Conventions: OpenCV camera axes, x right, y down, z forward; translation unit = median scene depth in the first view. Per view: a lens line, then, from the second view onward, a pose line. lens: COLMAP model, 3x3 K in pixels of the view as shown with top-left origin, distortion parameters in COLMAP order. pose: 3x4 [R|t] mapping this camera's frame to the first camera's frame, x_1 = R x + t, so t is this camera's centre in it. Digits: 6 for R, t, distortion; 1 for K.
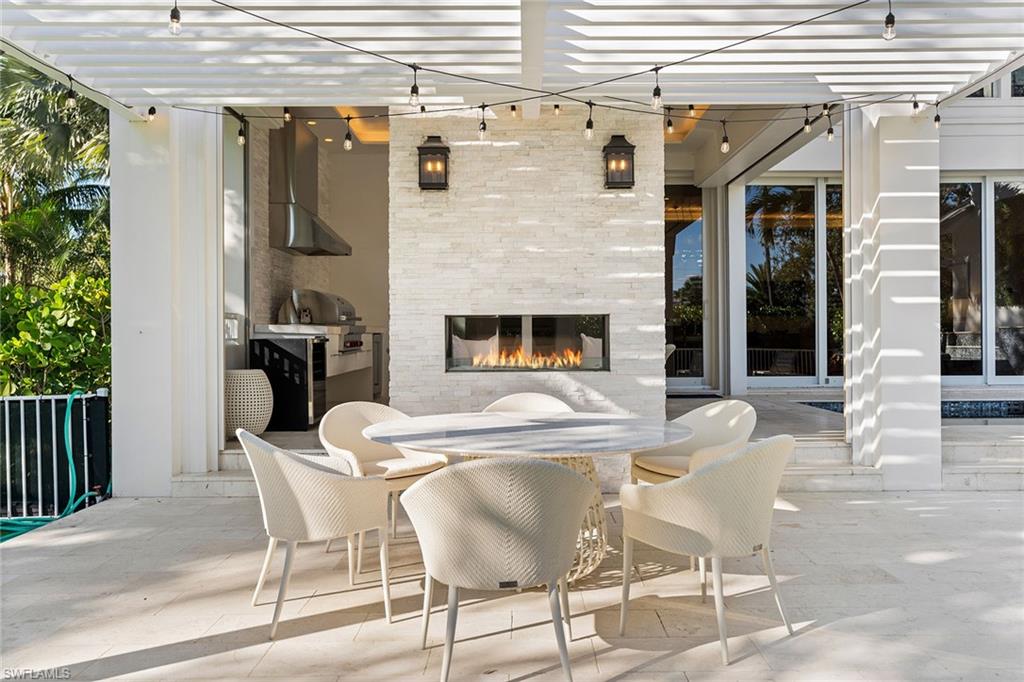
lens RADIAL K [[792.4, 0, 513.1], [0, 792.4, 341.2], [0, 0, 1]] dist [-0.014477, -0.003987]
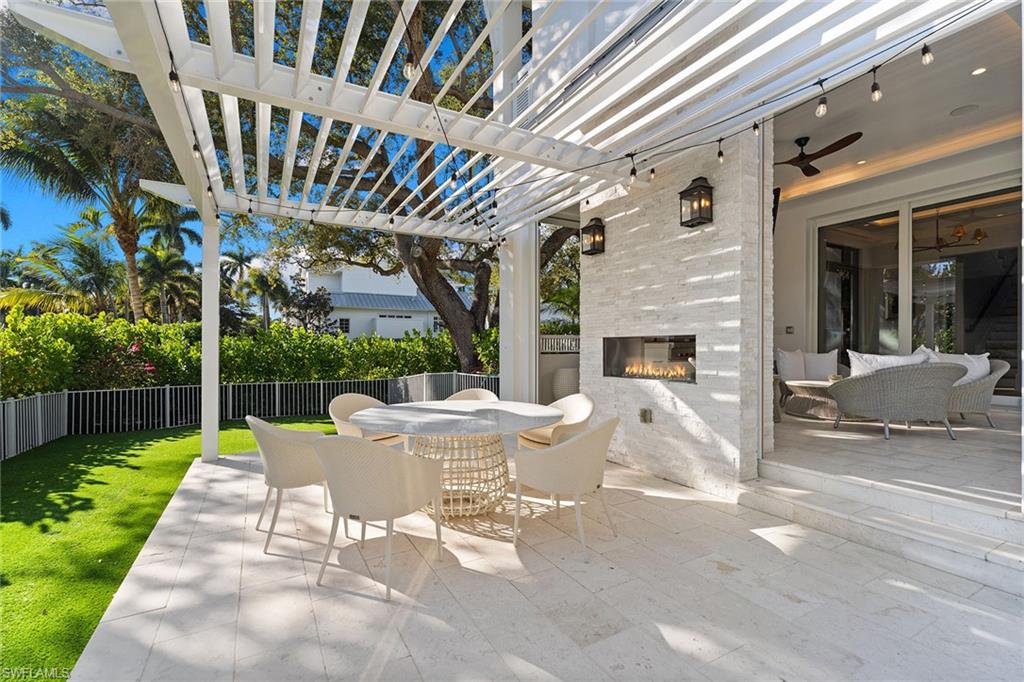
lens RADIAL K [[456.0, 0, 500.8], [0, 456.0, 344.8], [0, 0, 1]] dist [-0.002795, -0.001609]
pose [[0.469412, 0.000511, -0.882979, 0.575121], [-0.003960, 0.999991, -0.001526, -0.017540], [0.882970, 0.004213, 0.469410, 0.434681]]
